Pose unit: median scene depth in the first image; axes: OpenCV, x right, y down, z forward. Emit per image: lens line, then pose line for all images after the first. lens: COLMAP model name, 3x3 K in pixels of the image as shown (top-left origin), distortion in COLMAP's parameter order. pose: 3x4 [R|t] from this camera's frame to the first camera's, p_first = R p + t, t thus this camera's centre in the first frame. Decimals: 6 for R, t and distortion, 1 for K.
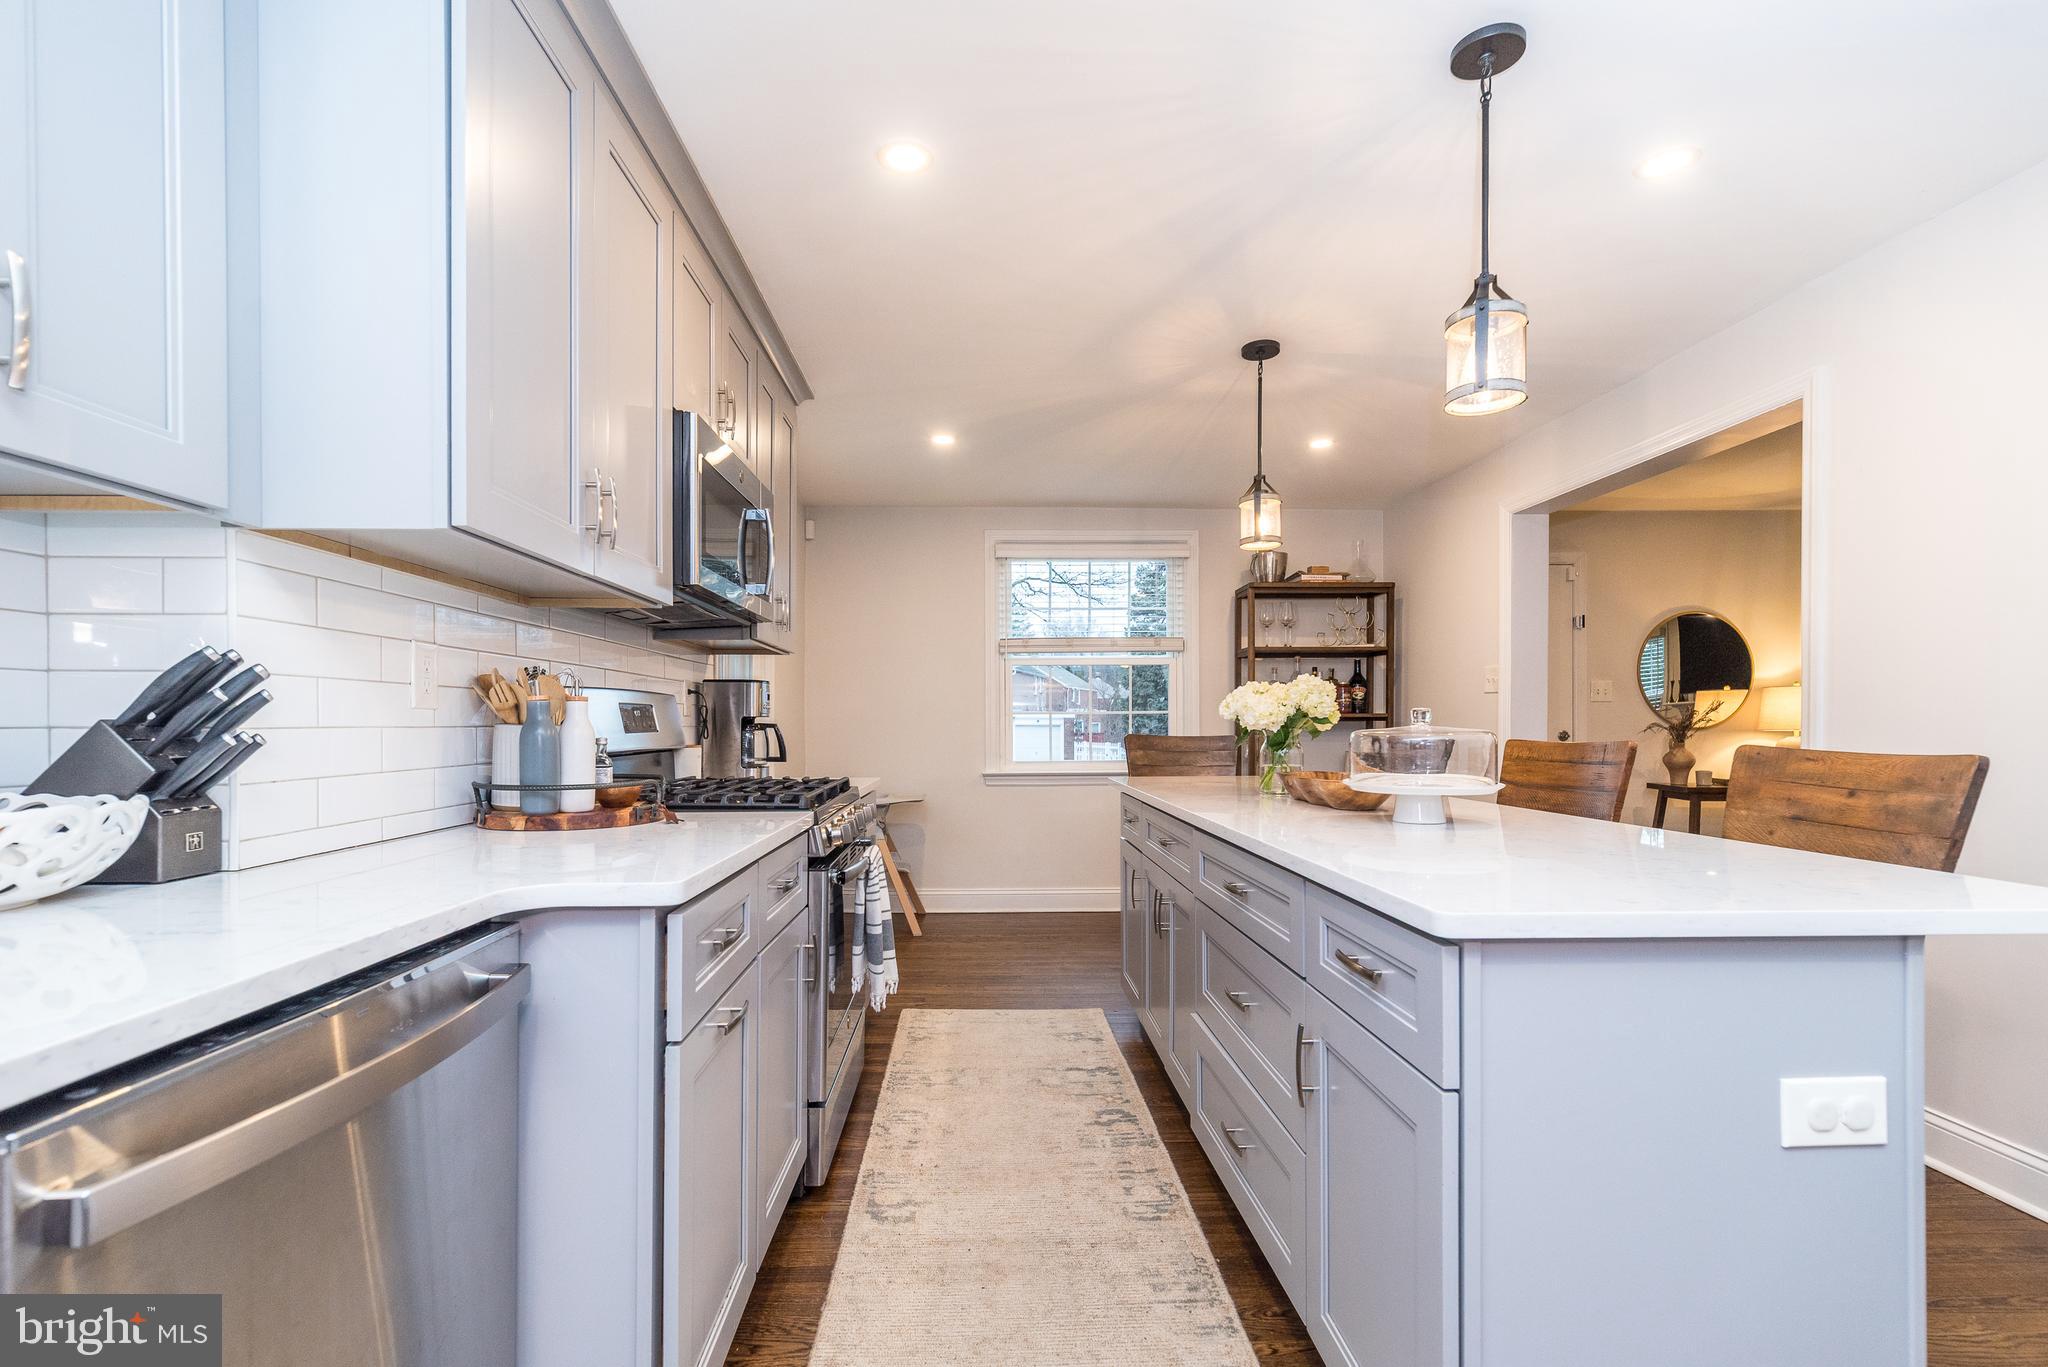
lens RADIAL K [[892.9, 0, 1007.6], [0, 892.9, 773.5], [0, 0, 1]] dist [0.005933, 0.002246]
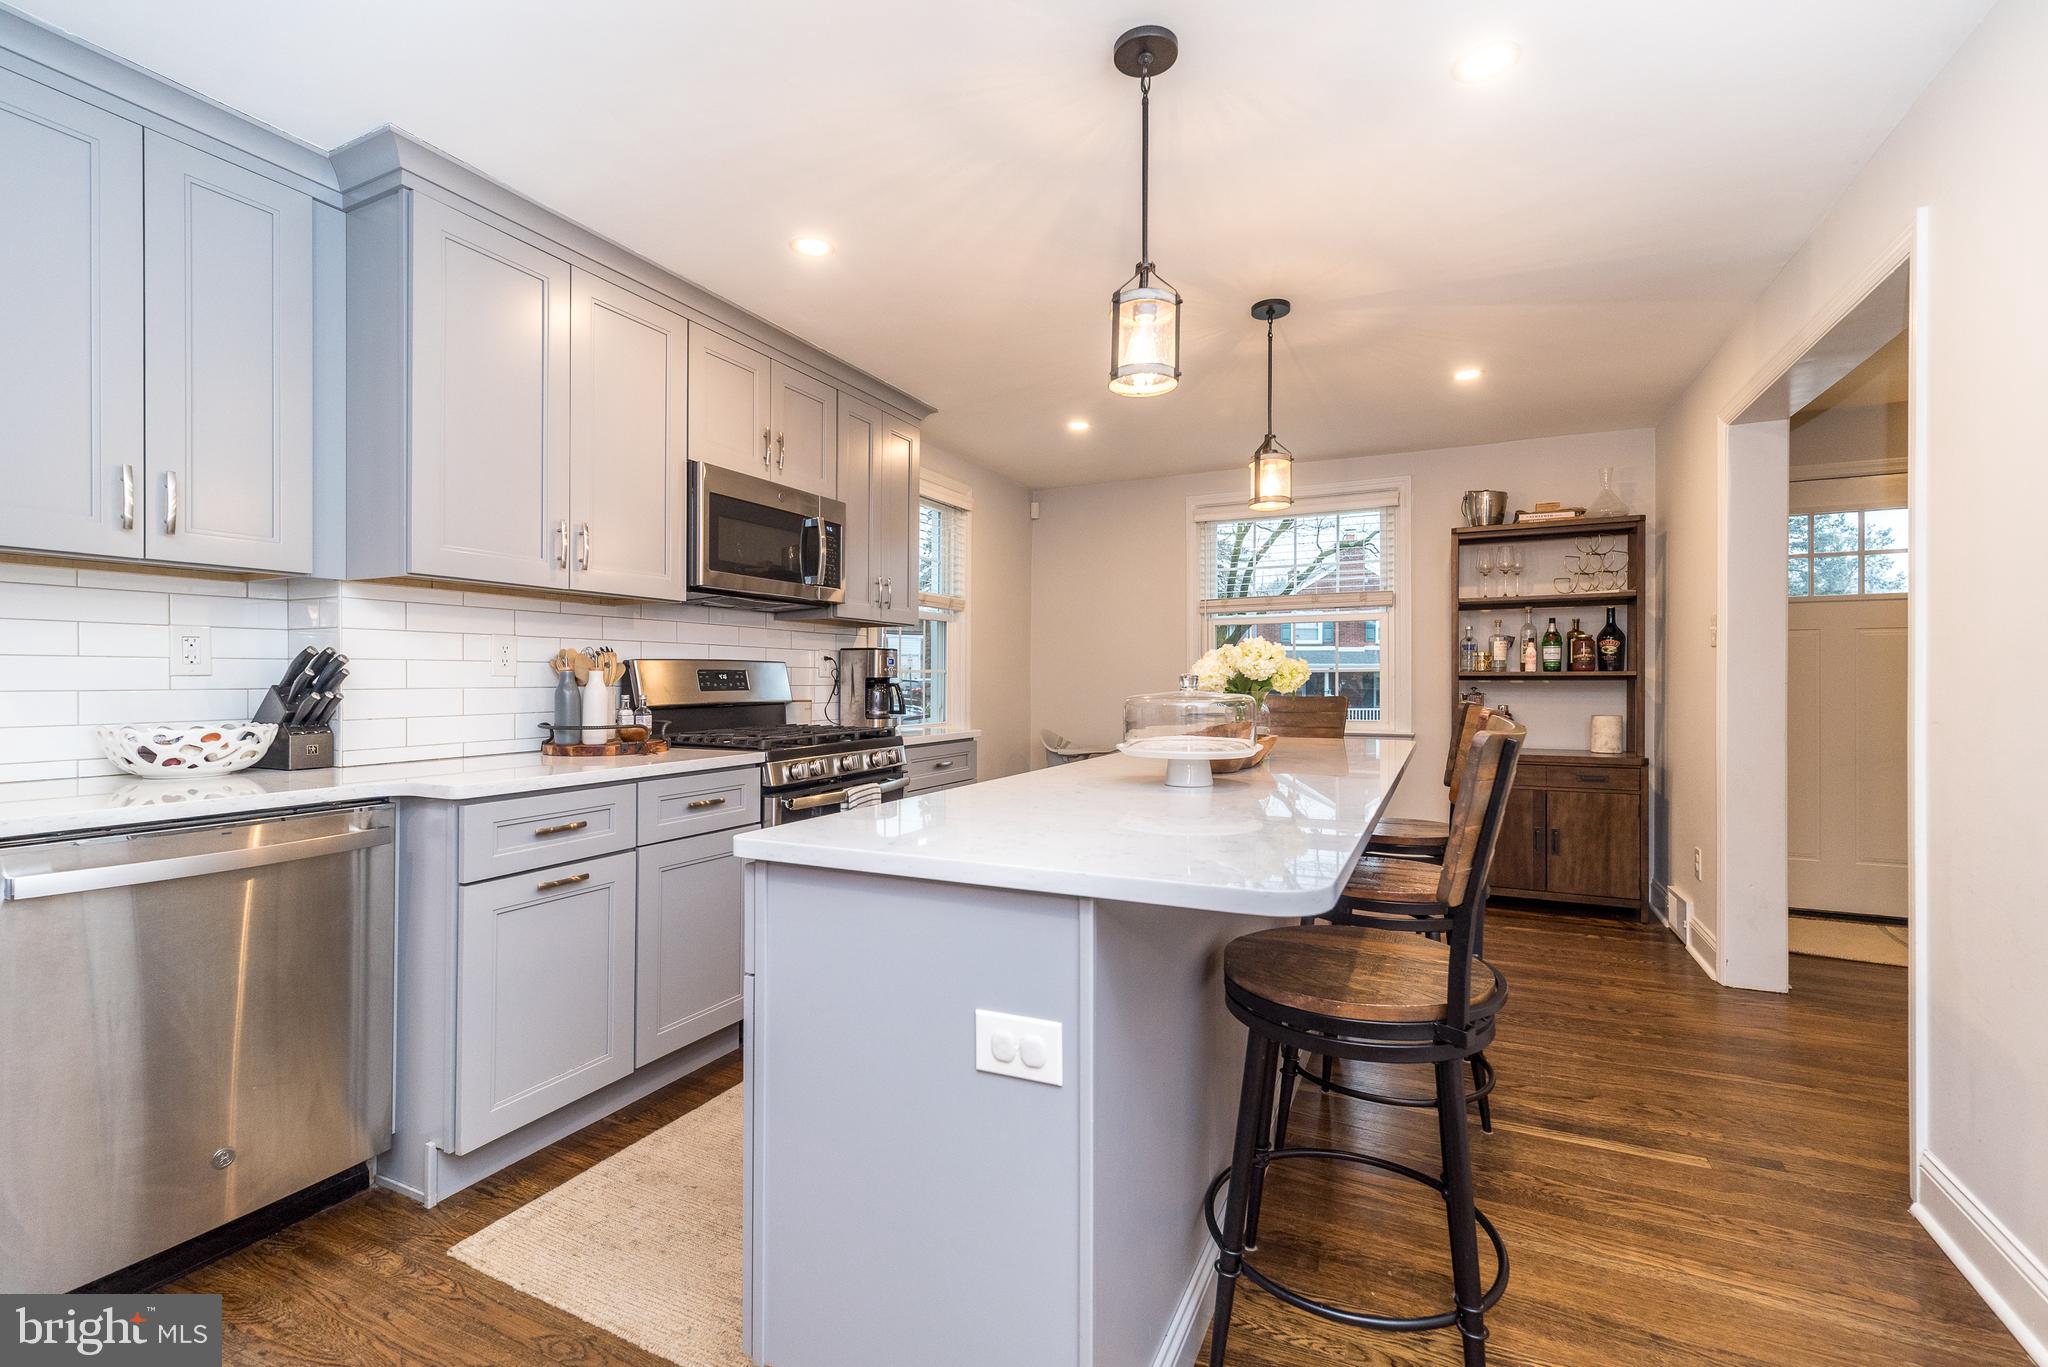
lens RADIAL K [[892.9, 0, 1042.3], [0, 892.9, 719.6], [0, 0, 1]] dist [0.005933, 0.002246]
pose [[0.890332, 0.021656, -0.454797, 0.567402], [-0.026558, 0.999638, -0.004391, -0.008760], [0.454537, 0.015988, 0.890584, 0.011563]]
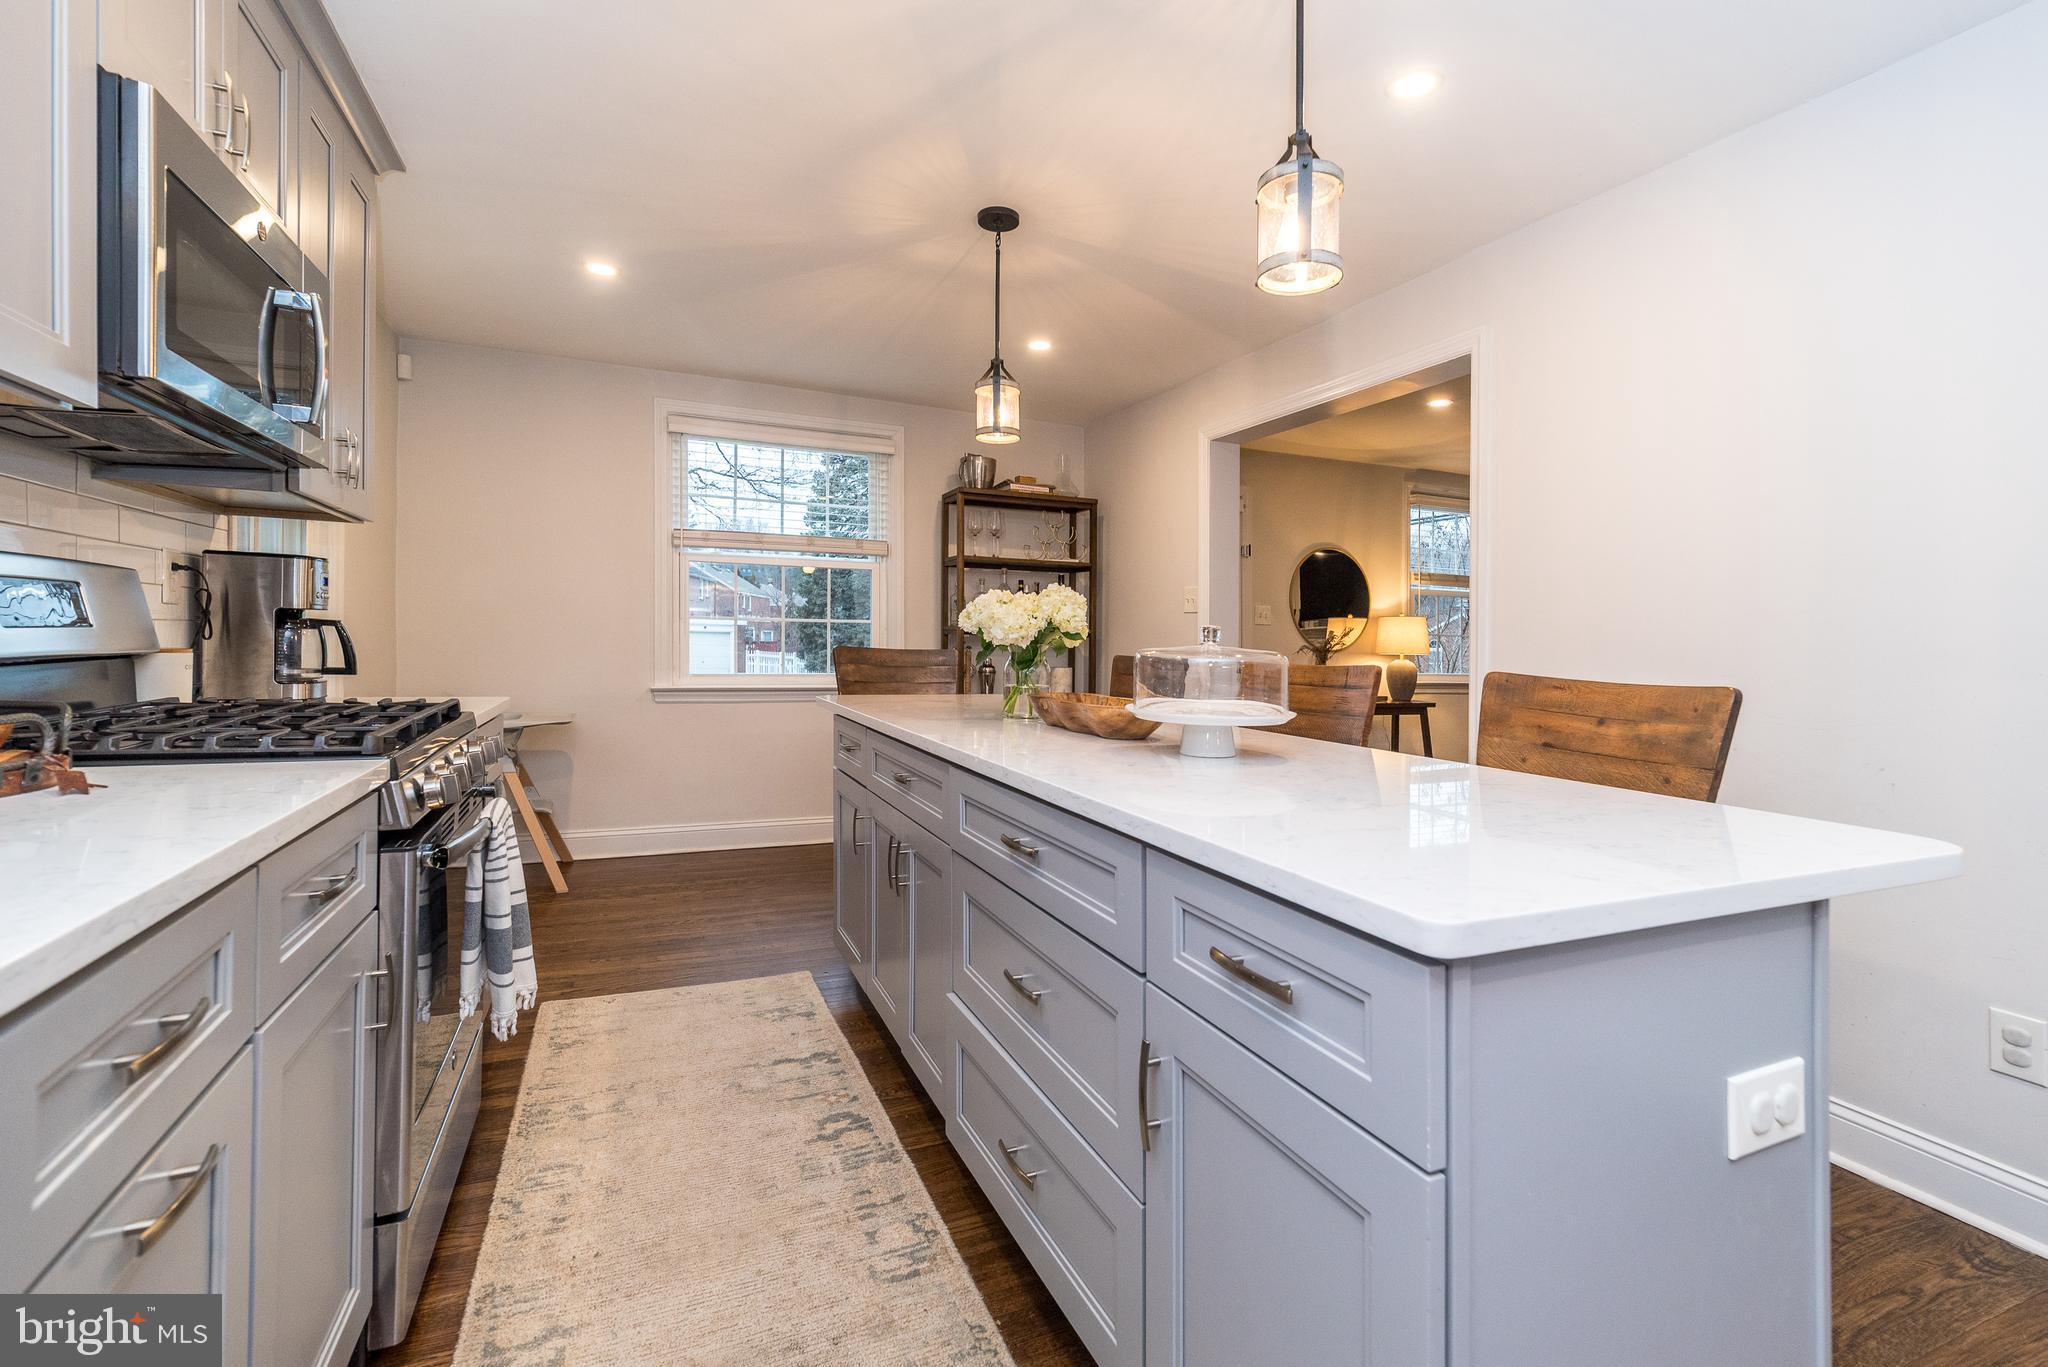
lens RADIAL K [[892.9, 0, 1021.0], [0, 892.9, 687.7], [0, 0, 1]] dist [0.005933, 0.002246]
pose [[0.929744, 0.004239, 0.368182, -0.025346], [-0.005677, 0.999980, 0.002821, -0.009402], [-0.368162, -0.004713, 0.929750, 0.179818]]
